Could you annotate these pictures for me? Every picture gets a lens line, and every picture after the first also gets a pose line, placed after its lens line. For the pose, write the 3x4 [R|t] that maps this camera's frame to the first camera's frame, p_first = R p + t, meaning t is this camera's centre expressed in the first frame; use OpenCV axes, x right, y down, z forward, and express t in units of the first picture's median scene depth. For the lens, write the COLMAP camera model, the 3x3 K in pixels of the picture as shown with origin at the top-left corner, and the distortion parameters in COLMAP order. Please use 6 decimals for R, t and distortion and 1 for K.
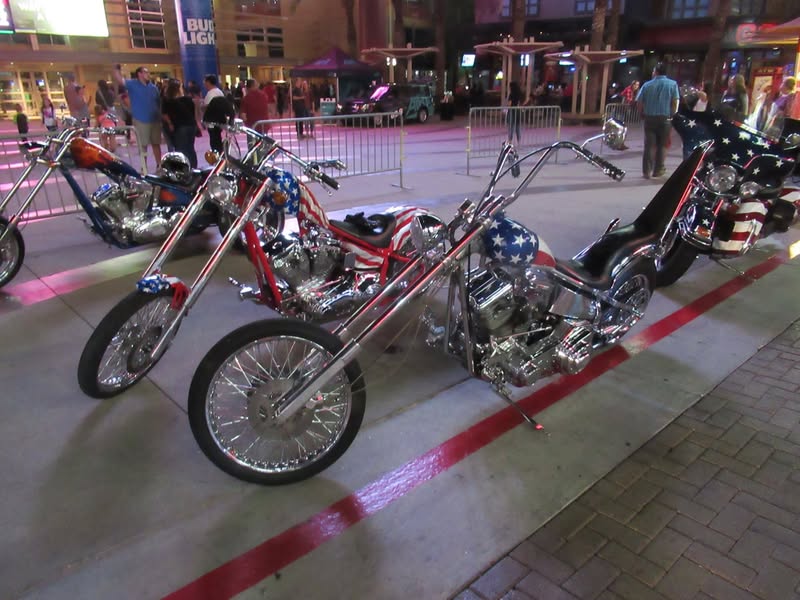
lens RADIAL K [[590.4, 0, 400.0], [0, 590.4, 300.0], [0, 0, 1]] dist [-0.000608, -0.004843]
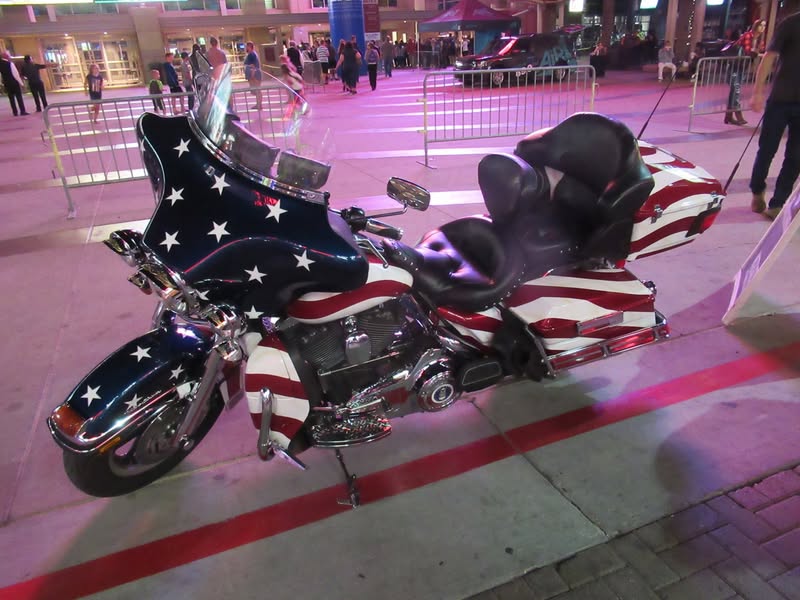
lens RADIAL K [[590.4, 0, 400.0], [0, 590.4, 300.0], [0, 0, 1]] dist [-0.000608, -0.004843]
pose [[0.939480, 0.103789, -0.326503, 0.111778], [-0.080571, 0.993213, 0.083888, -0.032932], [0.332994, -0.052504, 0.941466, 0.089750]]
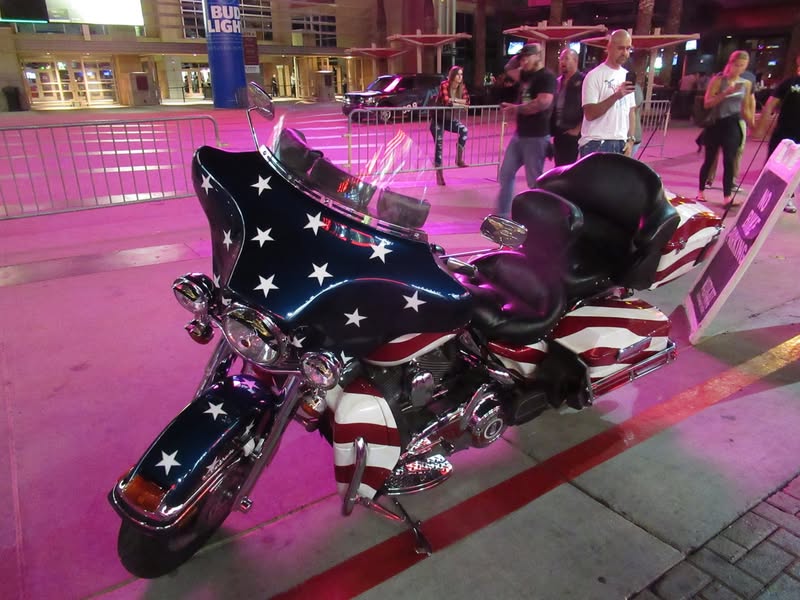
lens RADIAL K [[590.4, 0, 400.0], [0, 590.4, 300.0], [0, 0, 1]] dist [-0.000608, -0.004843]
pose [[0.989518, 0.051949, -0.134742, 0.092498], [-0.049941, 0.998586, 0.018243, -0.032335], [0.135499, -0.011323, 0.990713, 0.086206]]
